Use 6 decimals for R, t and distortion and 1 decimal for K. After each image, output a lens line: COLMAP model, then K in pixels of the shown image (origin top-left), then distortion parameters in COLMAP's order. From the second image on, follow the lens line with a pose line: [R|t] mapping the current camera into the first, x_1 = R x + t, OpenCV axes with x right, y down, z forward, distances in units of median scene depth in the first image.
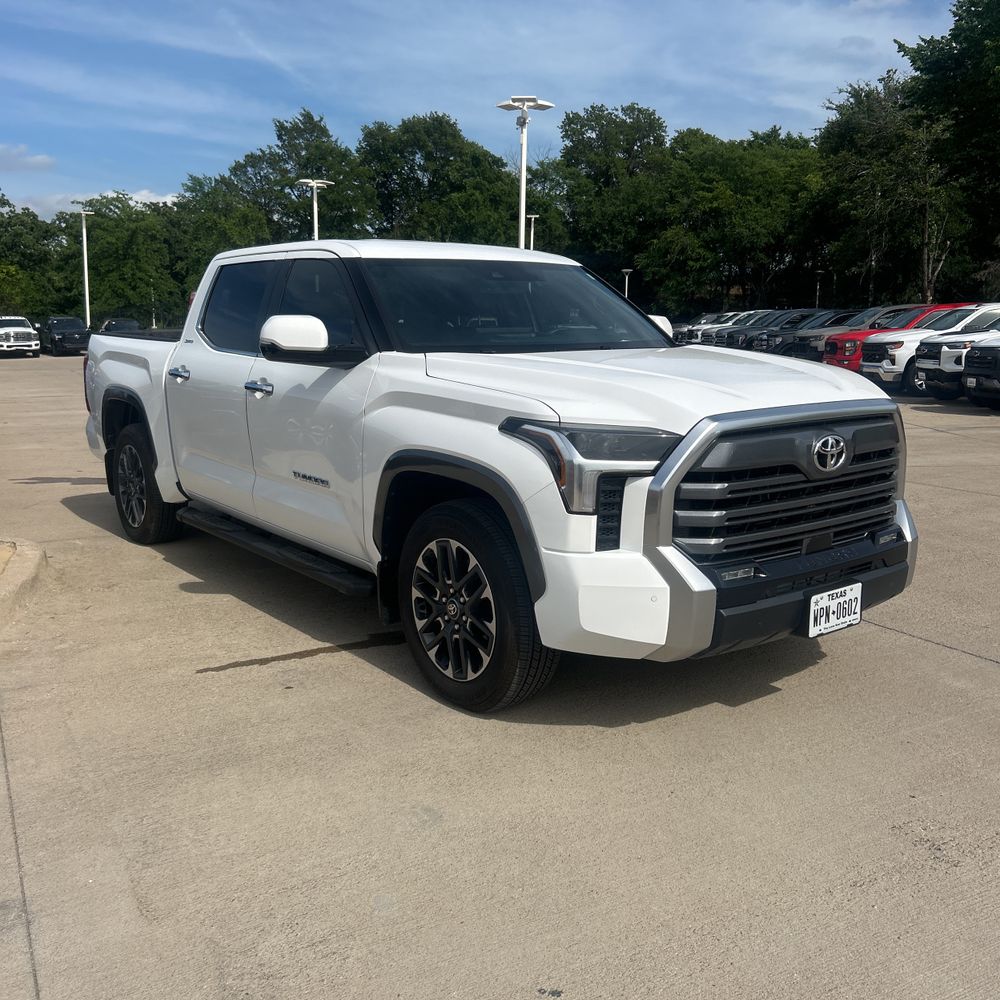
lens RADIAL K [[1013.3, 0, 503.1], [0, 1013.3, 471.2], [0, 0, 1]] dist [0.022614, 0.000000]
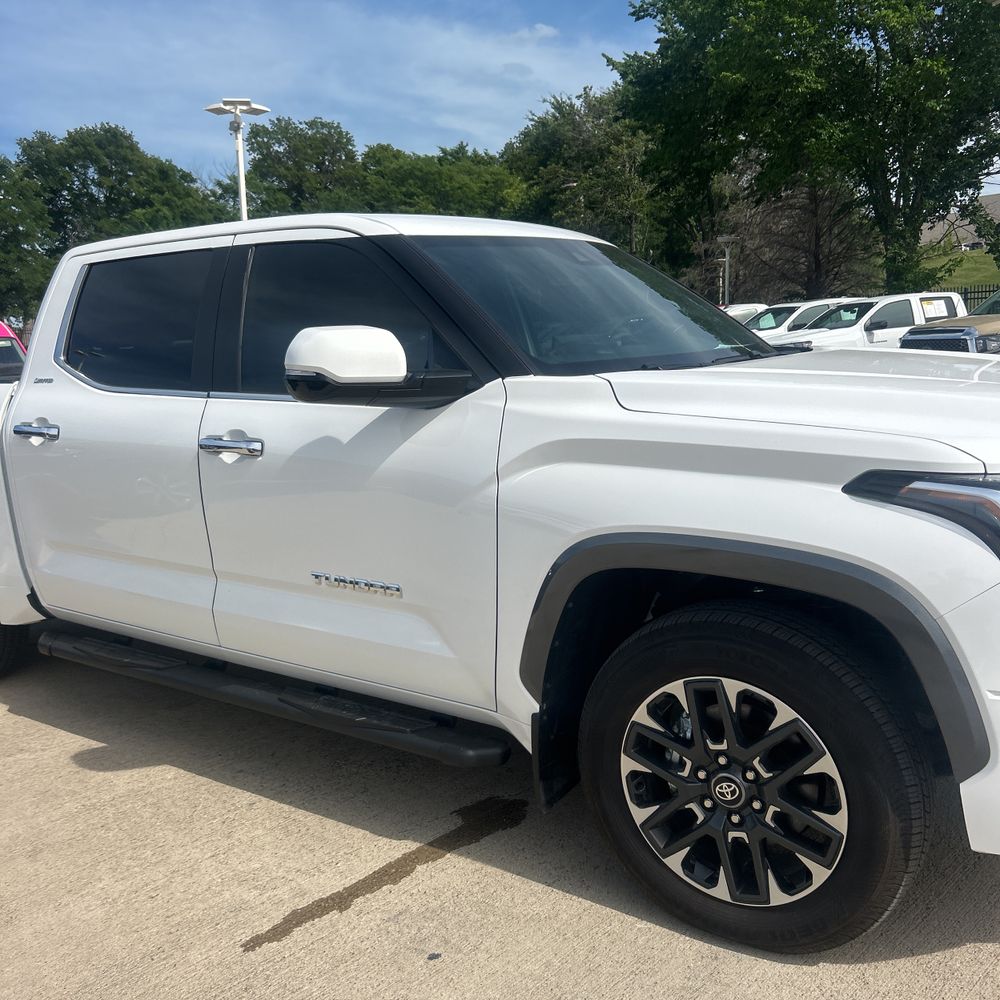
lens RADIAL K [[1013.3, 0, 486.3], [0, 1013.3, 483.2], [0, 0, 1]] dist [0.022614, 0.000000]
pose [[0.957462, -0.083594, 0.276186, -0.258361], [0.085468, 0.996327, 0.005265, -0.047827], [-0.275612, 0.018564, 0.961090, 0.340015]]
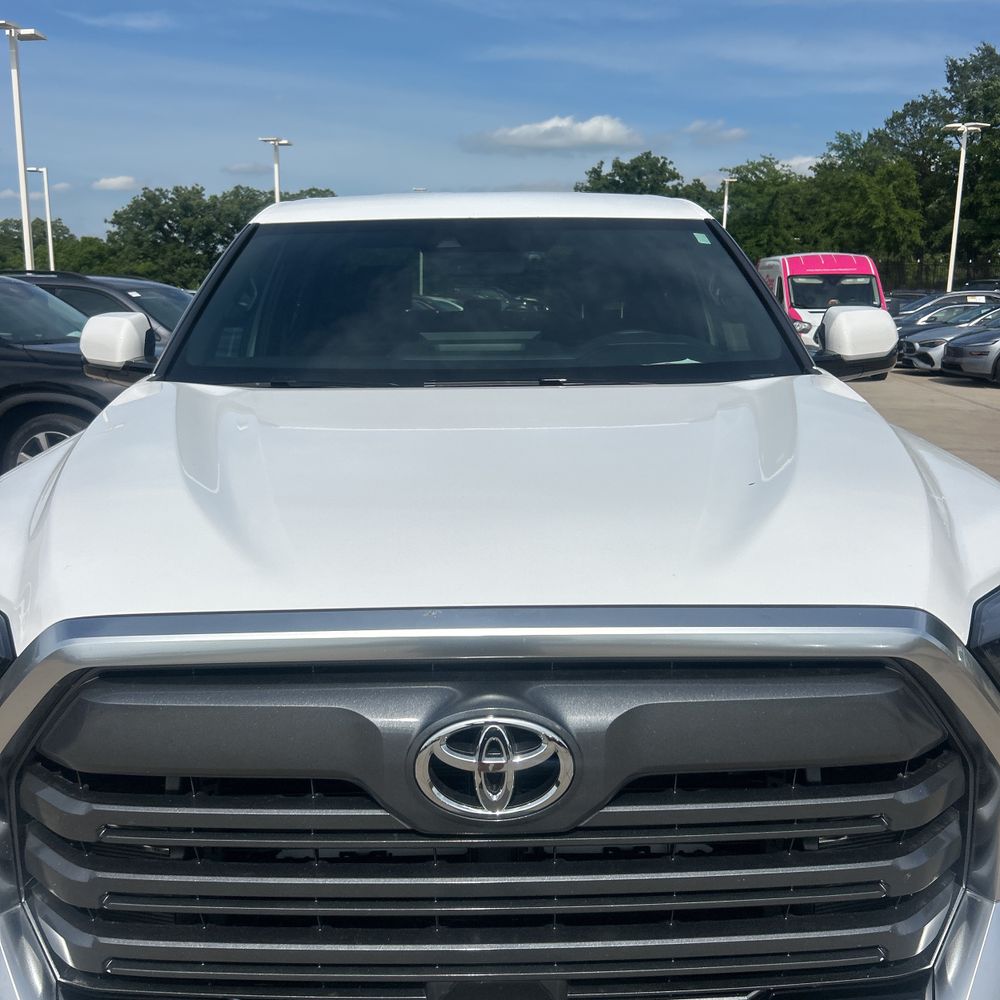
lens RADIAL K [[1013.3, 0, 487.4], [0, 1013.3, 465.5], [0, 0, 1]] dist [0.022614, 0.000000]
pose [[0.793979, 0.104608, -0.598878, 0.361625], [-0.087258, 0.994494, 0.058028, -0.096178], [0.601651, 0.006184, 0.798735, 0.515817]]
